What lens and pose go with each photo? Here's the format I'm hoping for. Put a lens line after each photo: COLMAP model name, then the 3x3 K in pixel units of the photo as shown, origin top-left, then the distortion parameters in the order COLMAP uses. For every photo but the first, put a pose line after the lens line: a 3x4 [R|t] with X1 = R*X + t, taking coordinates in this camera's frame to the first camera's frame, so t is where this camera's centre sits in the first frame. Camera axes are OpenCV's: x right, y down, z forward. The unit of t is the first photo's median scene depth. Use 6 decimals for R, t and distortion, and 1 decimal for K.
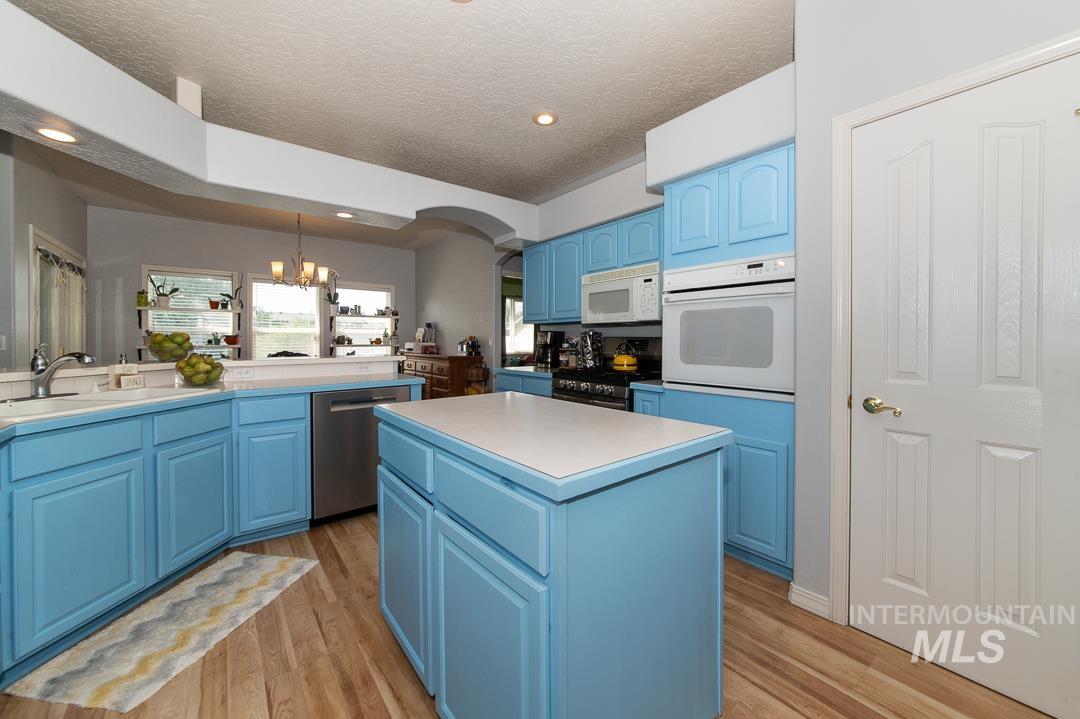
lens RADIAL K [[405.4, 0, 538.6], [0, 405.4, 346.3], [0, 0, 1]] dist [-0.010888, -0.000012]
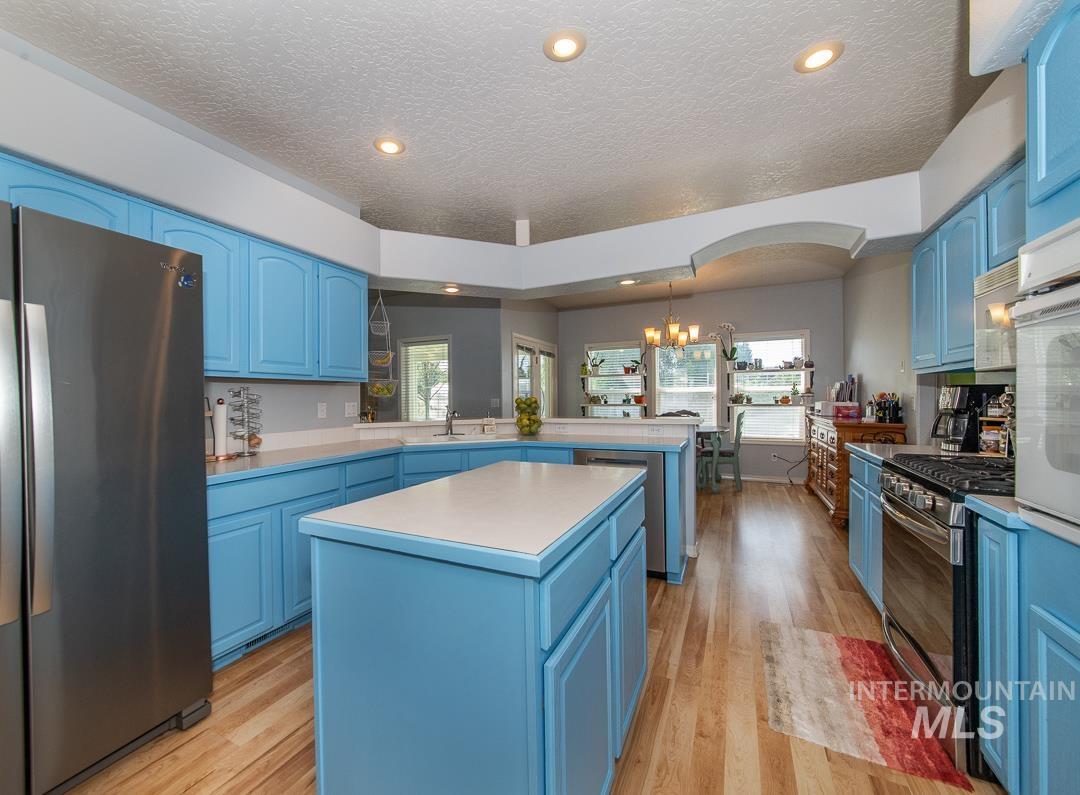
lens RADIAL K [[436.6, 0, 505.4], [0, 436.6, 400.2], [0, 0, 1]] dist [-0.002000, 0.000039]
pose [[0.409011, 0.000170, -0.912529, 0.226700], [-0.005011, 0.999985, -0.002060, -0.009283], [0.912515, 0.005416, 0.409006, 0.136519]]
